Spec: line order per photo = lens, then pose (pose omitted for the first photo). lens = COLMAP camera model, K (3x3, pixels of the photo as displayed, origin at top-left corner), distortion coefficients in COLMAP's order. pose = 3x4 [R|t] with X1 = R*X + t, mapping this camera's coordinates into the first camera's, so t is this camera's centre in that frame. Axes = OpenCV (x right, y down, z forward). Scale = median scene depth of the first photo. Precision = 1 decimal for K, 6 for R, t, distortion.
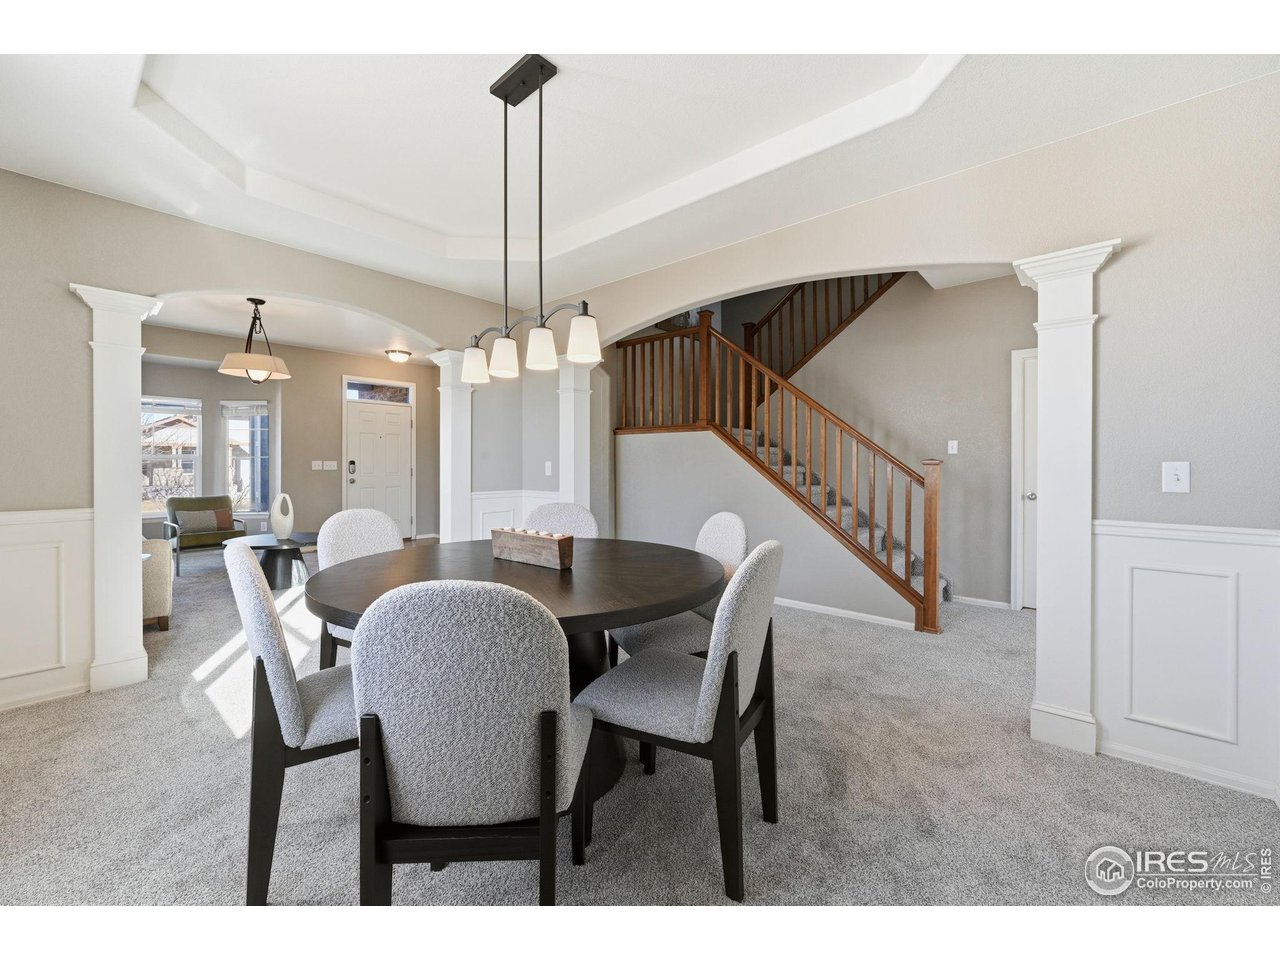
lens RADIAL K [[522.9, 0, 640.0], [0, 522.9, 480.0], [0, 0, 1]] dist [-0.000018, -0.000023]
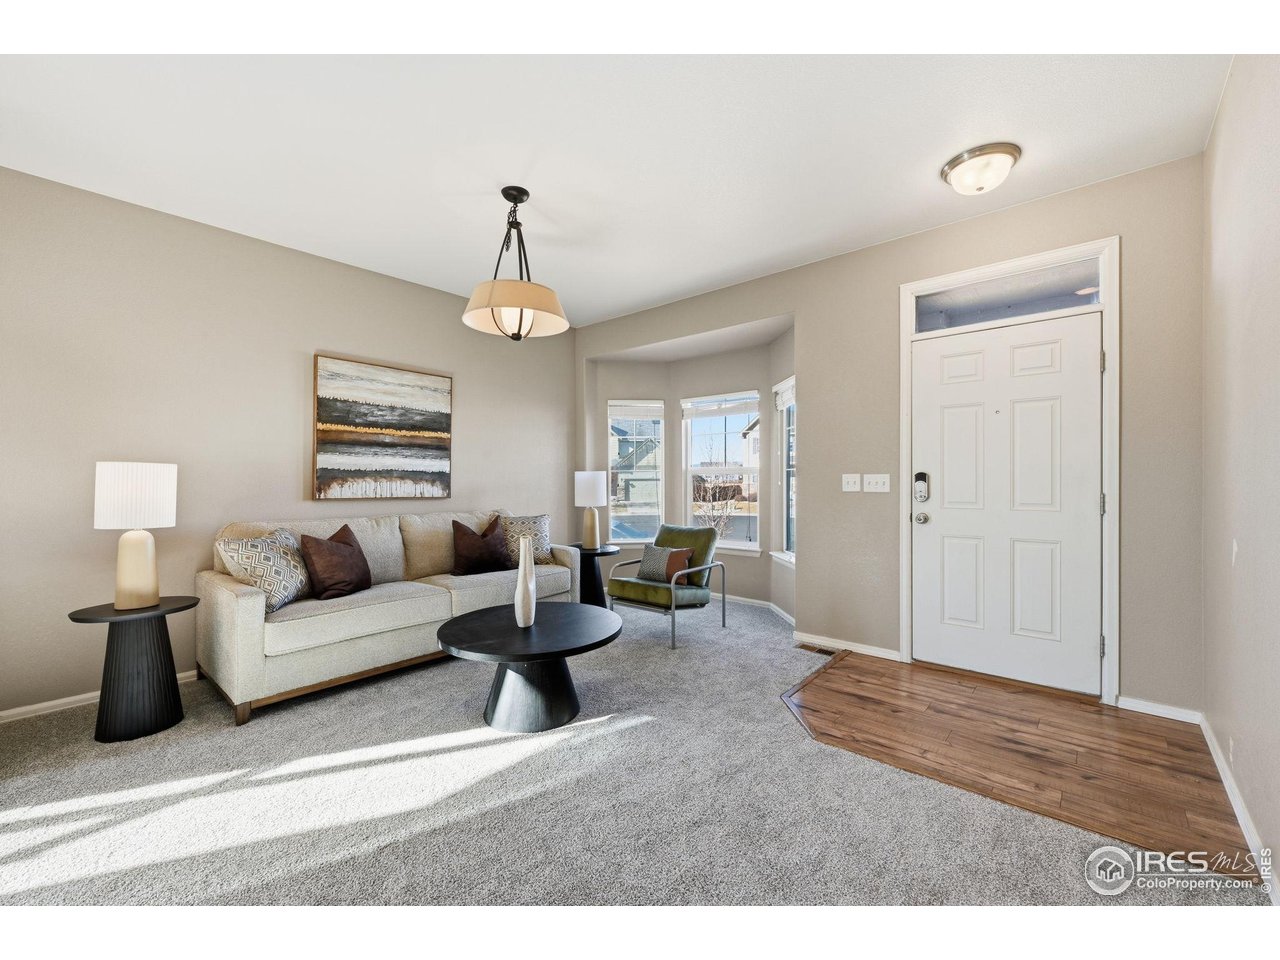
lens RADIAL K [[522.9, 0, 640.0], [0, 522.9, 480.0], [0, 0, 1]] dist [-0.000018, -0.000023]
pose [[0.007160, 0.008307, -0.999940, -0.117790], [-0.019028, 0.999786, 0.008170, -0.030527], [0.999793, 0.018969, 0.007317, 0.785368]]
